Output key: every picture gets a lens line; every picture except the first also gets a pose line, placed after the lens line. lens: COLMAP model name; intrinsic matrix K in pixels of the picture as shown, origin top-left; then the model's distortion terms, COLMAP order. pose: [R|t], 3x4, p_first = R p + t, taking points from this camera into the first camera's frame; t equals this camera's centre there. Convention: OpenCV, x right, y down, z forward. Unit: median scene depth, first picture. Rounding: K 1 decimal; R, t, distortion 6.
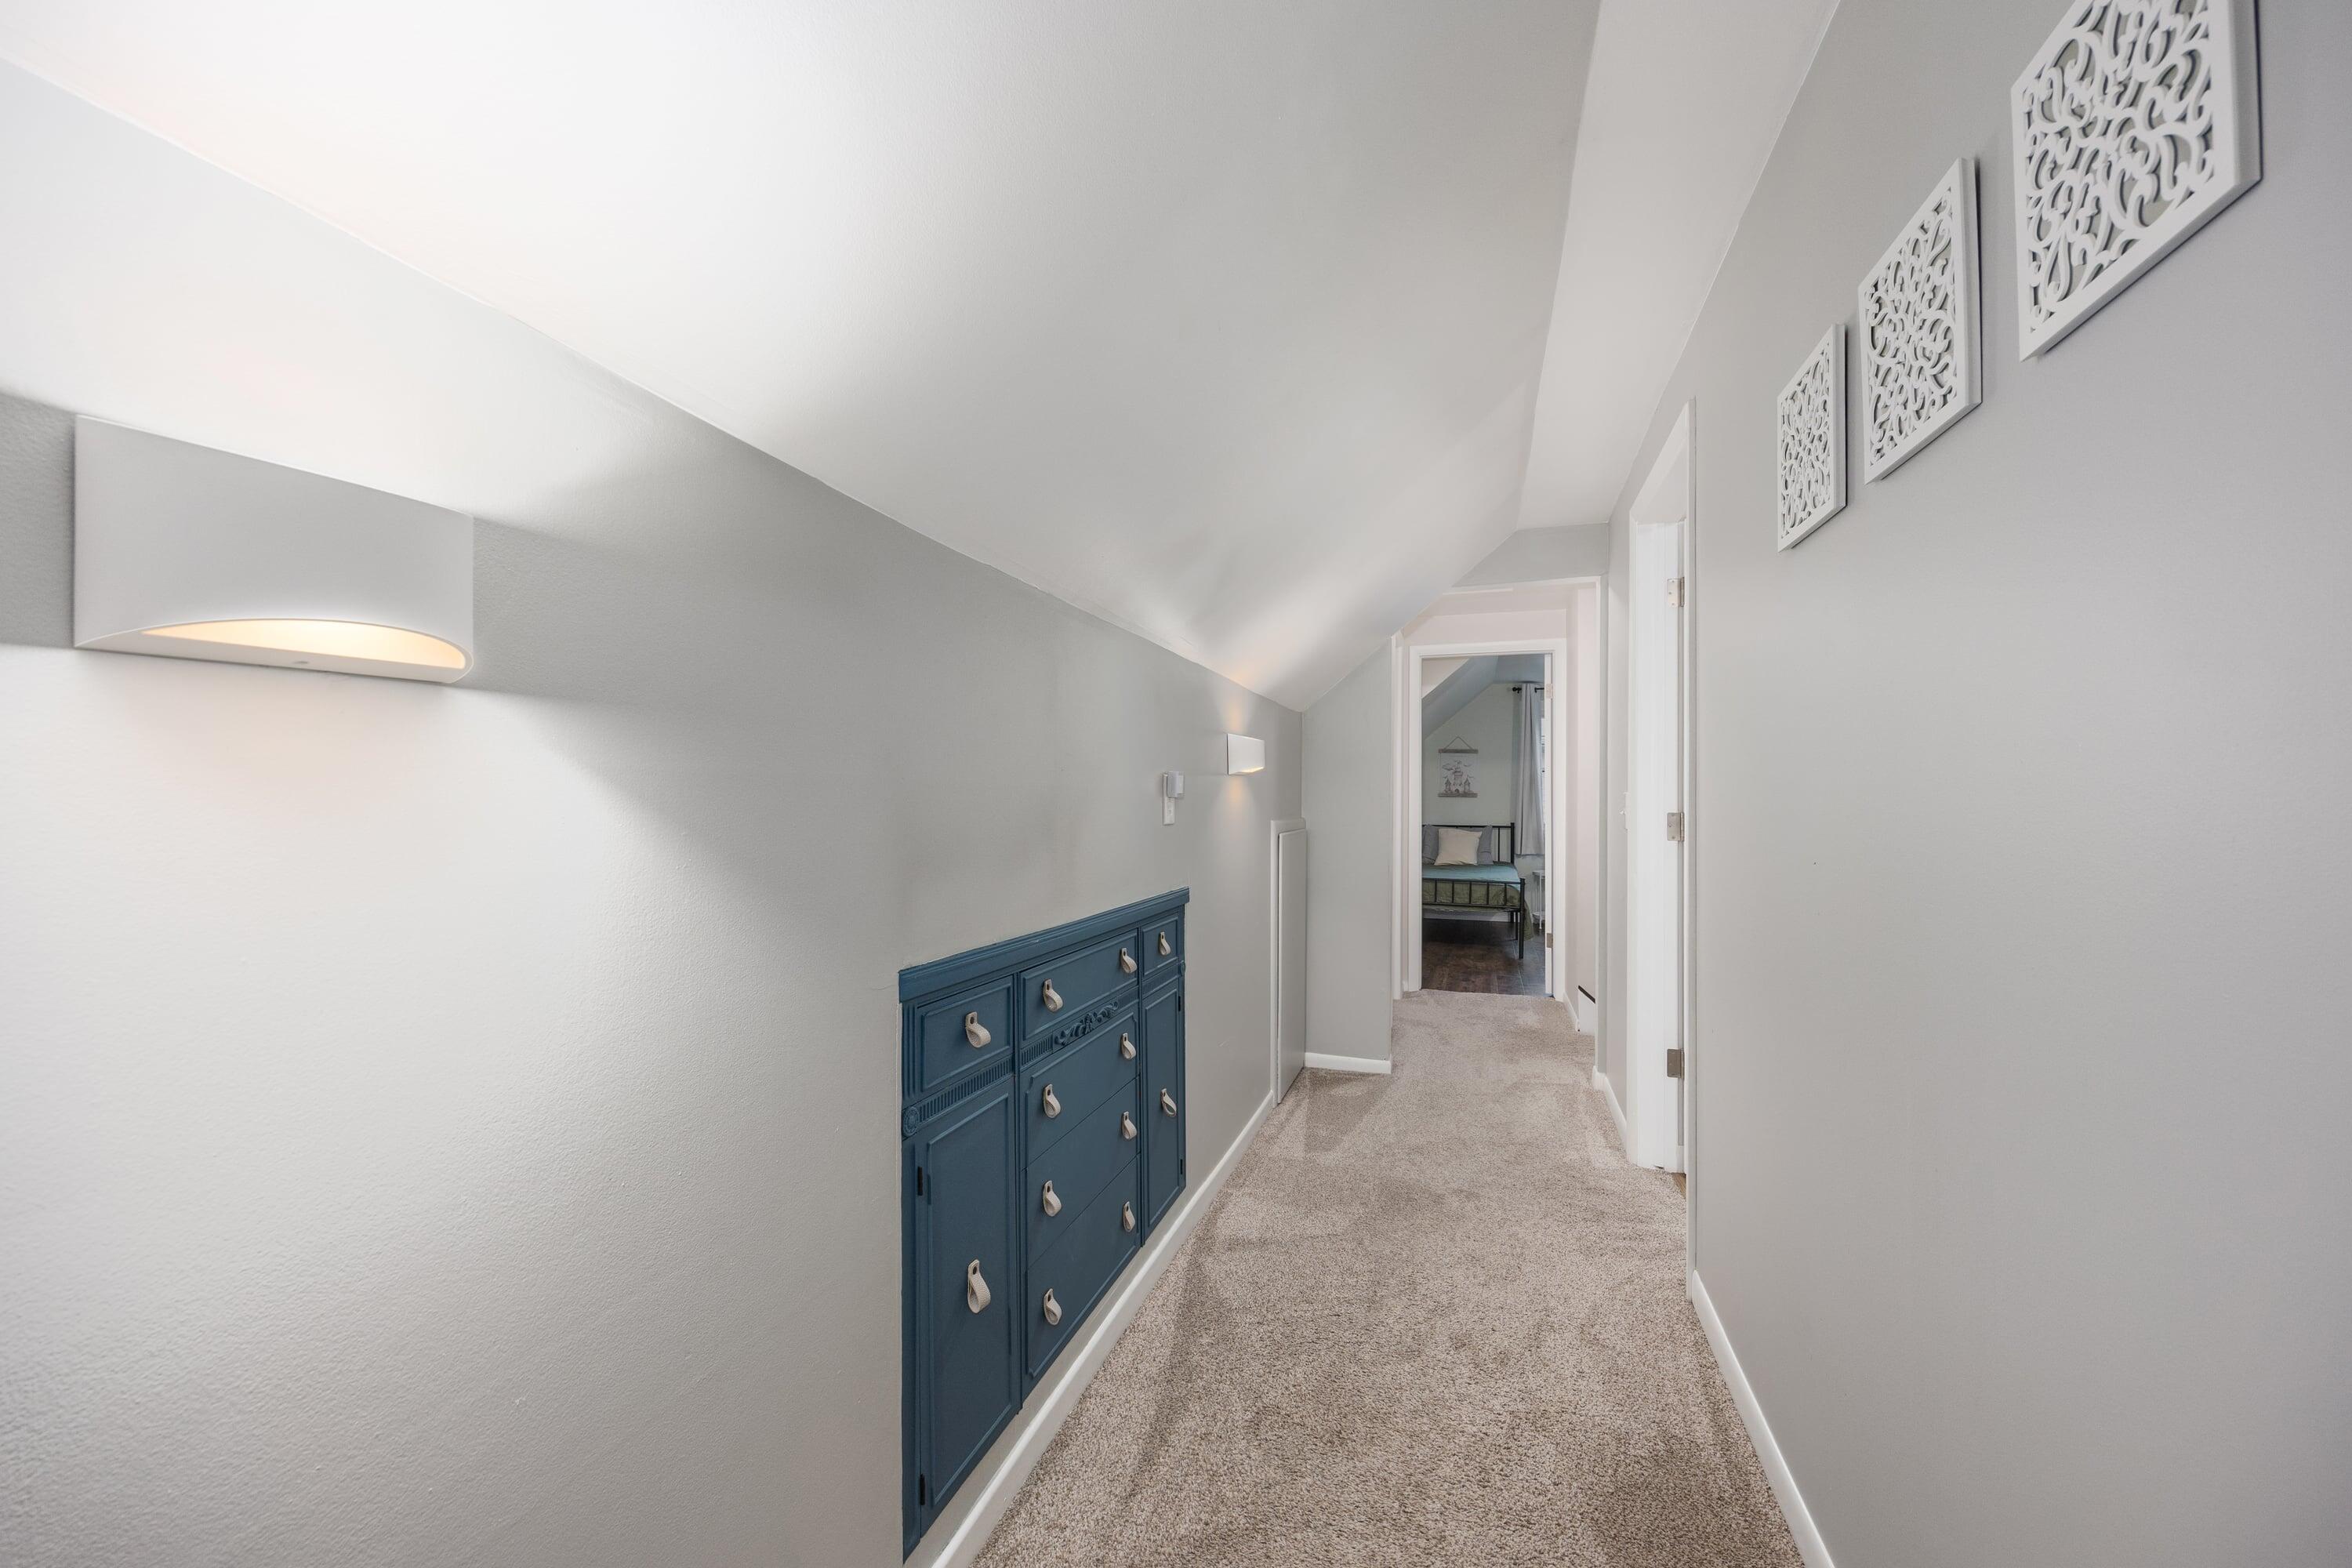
lens RADIAL K [[958.5, 0, 1176.5], [0, 958.5, 787.2], [0, 0, 1]] dist [-0.000315, 0.000005]
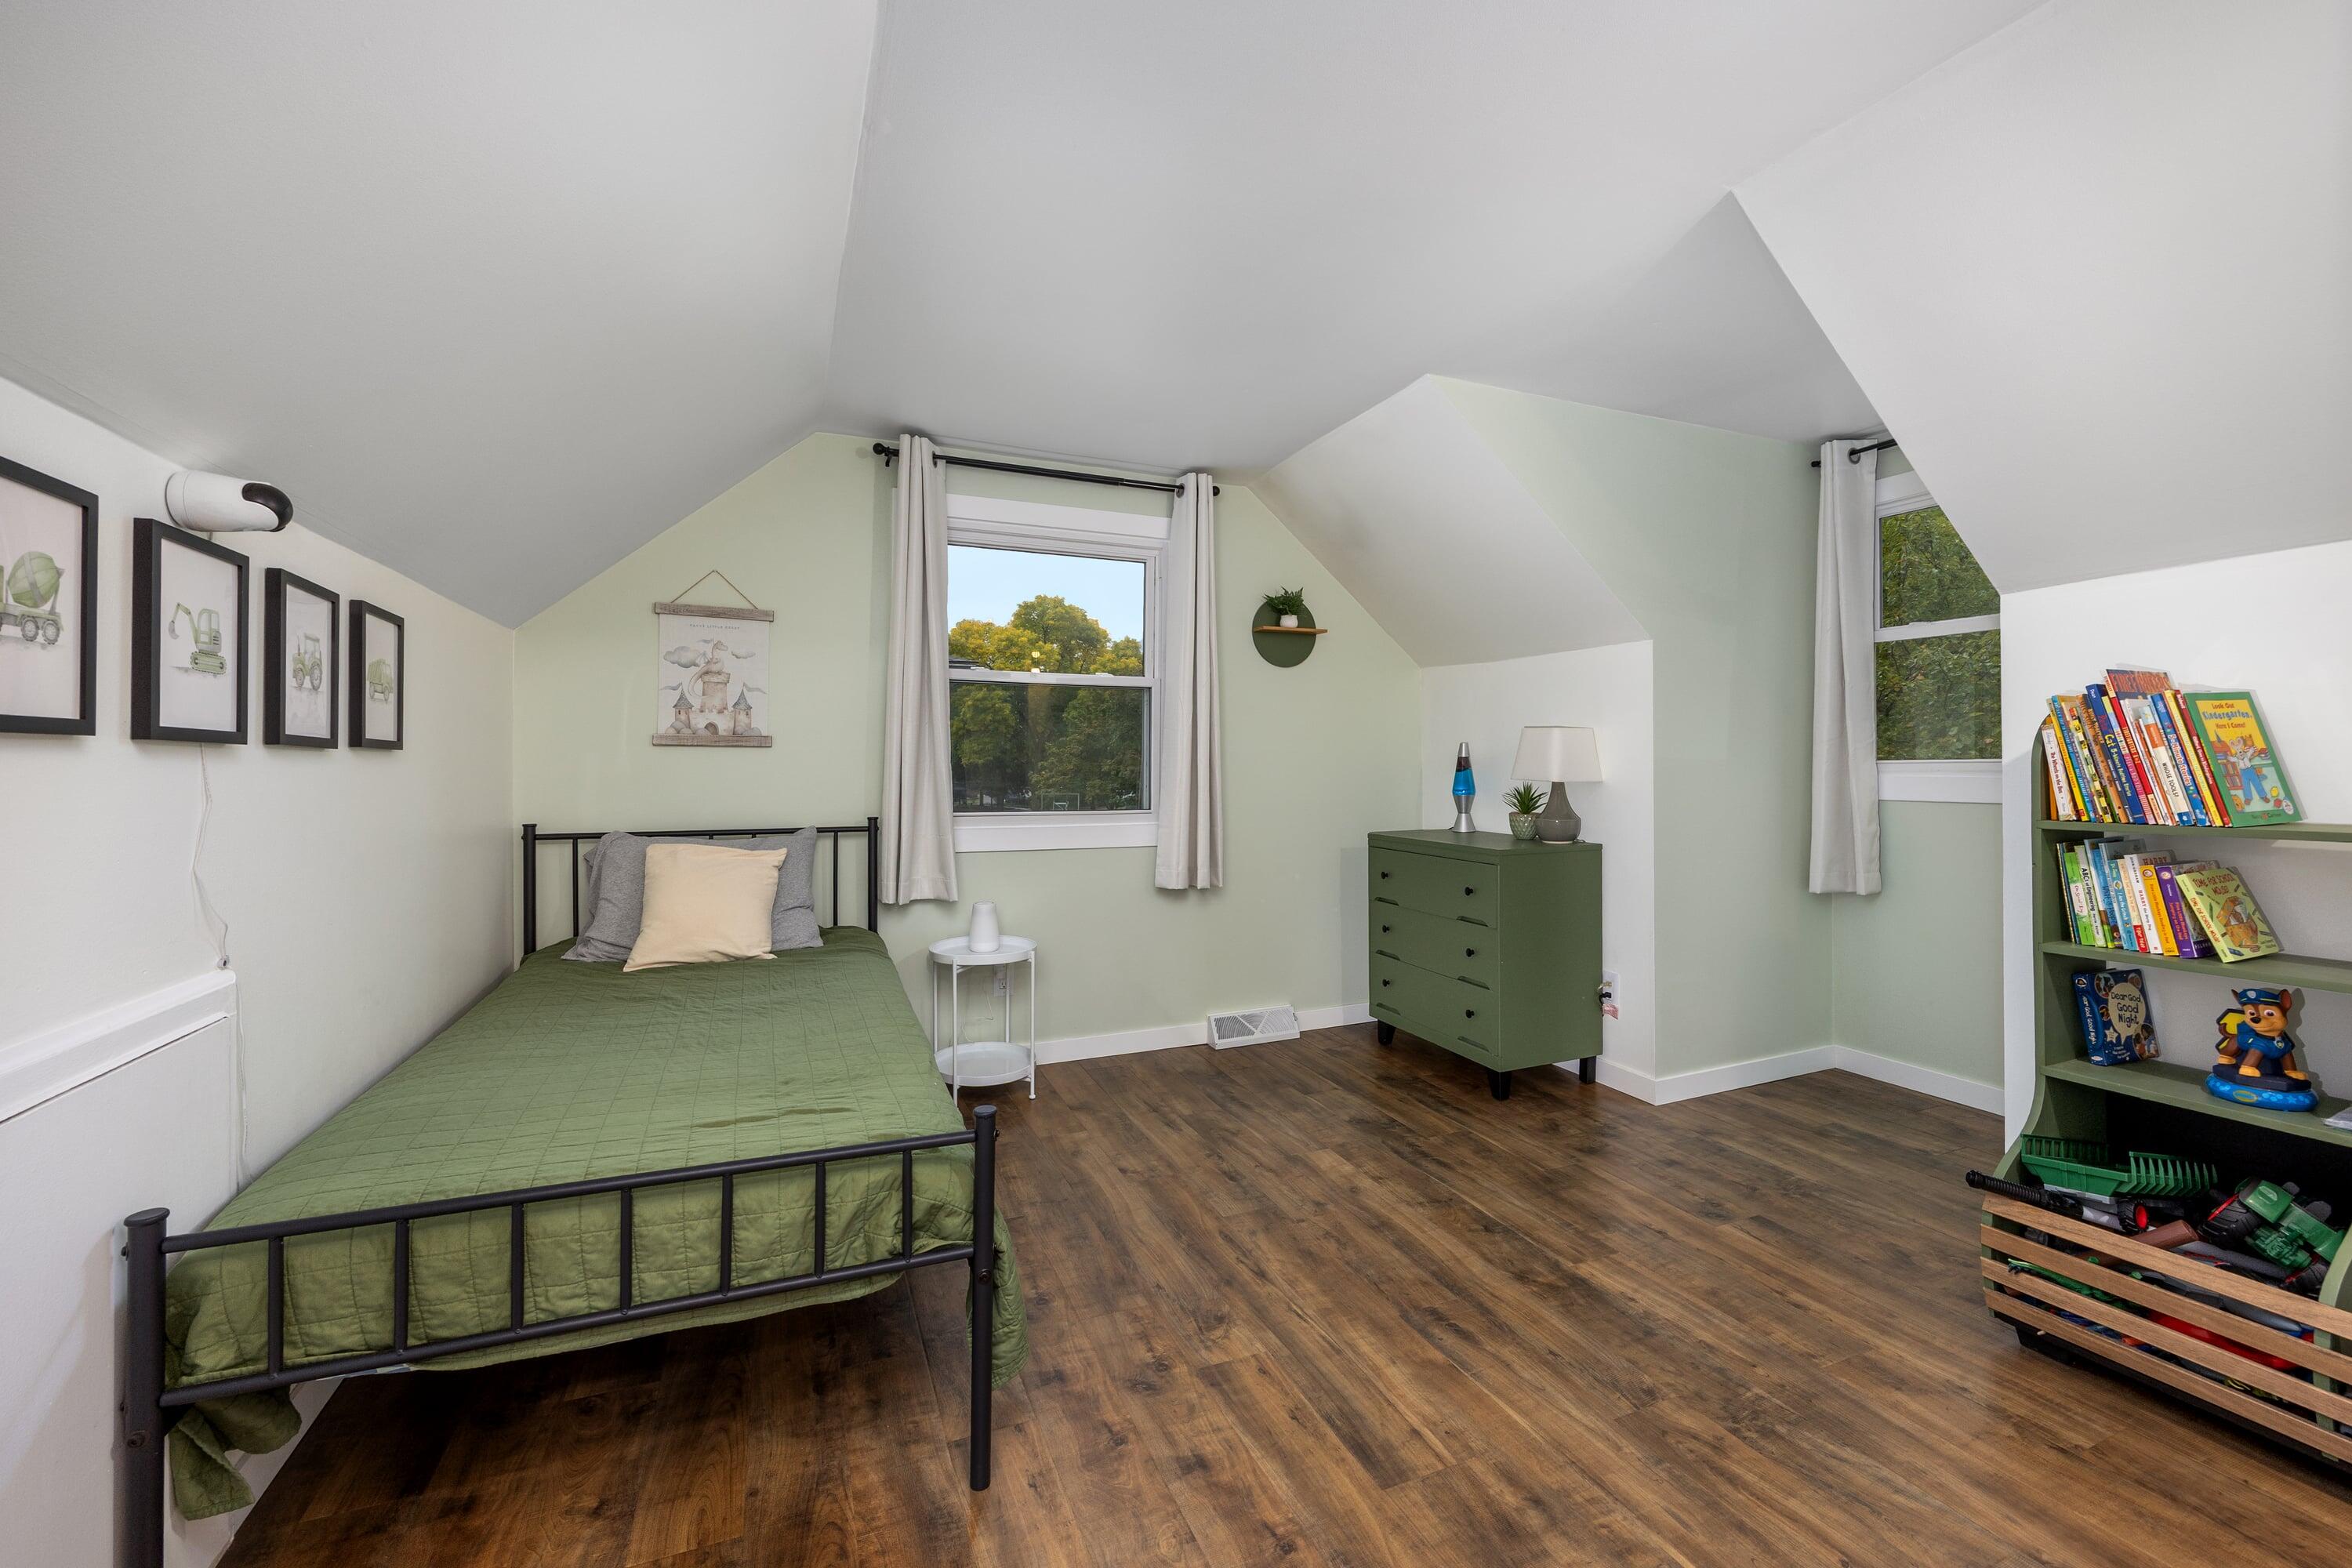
lens RADIAL K [[958.5, 0, 1179.0], [0, 958.5, 766.5], [0, 0, 1]] dist [-0.000315, 0.000005]
pose [[0.766511, -0.004484, 0.642215, 0.204560], [-0.002578, 0.999946, 0.010059, 0.013452], [-0.642226, -0.009366, 0.766458, 0.642861]]
